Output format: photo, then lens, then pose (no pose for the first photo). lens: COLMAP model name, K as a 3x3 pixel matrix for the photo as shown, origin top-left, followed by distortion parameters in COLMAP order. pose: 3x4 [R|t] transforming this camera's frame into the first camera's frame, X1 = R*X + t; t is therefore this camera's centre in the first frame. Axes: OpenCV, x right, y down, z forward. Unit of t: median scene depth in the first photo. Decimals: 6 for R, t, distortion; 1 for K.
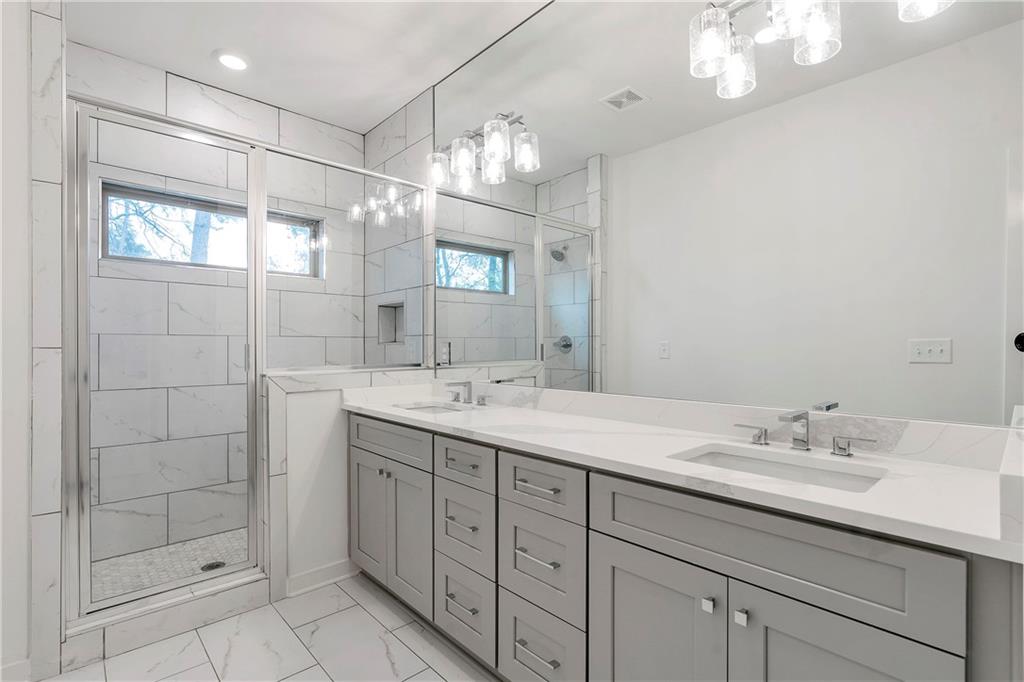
lens RADIAL K [[481.1, 0, 512.0], [0, 481.1, 341.0], [0, 0, 1]] dist [-0.000622, 0.000026]
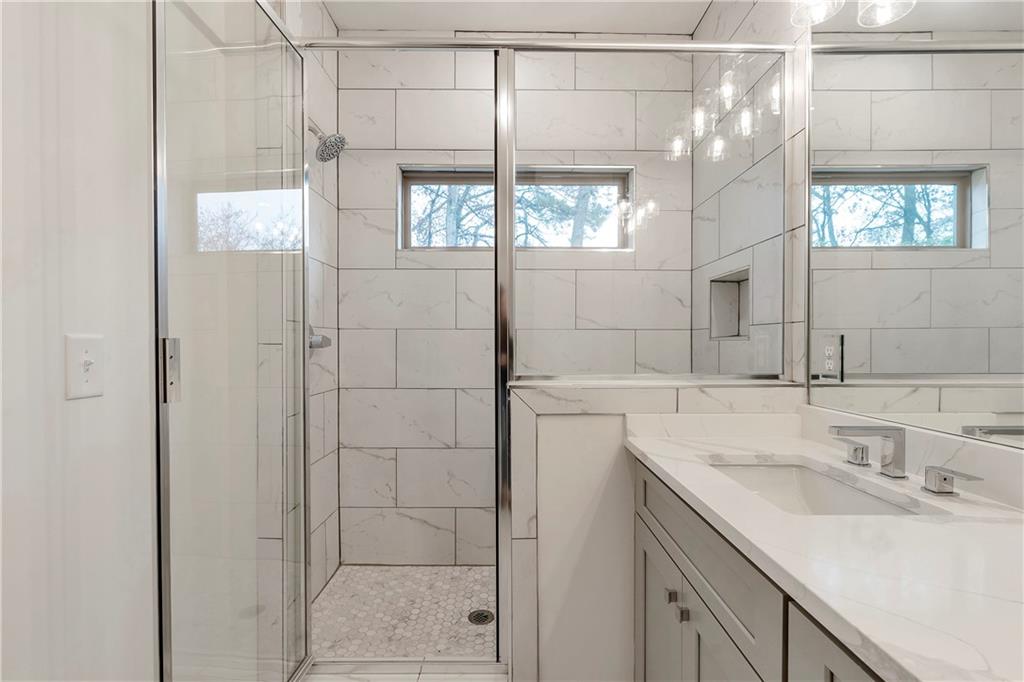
lens RADIAL K [[467.1, 0, 512.1], [0, 467.1, 346.5], [0, 0, 1]] dist [-0.003201, 0.000499]
pose [[0.738219, 0.008679, -0.674506, -0.054617], [0.004996, 0.999819, 0.018332, 0.003654], [0.674543, -0.016903, 0.738042, 0.403891]]
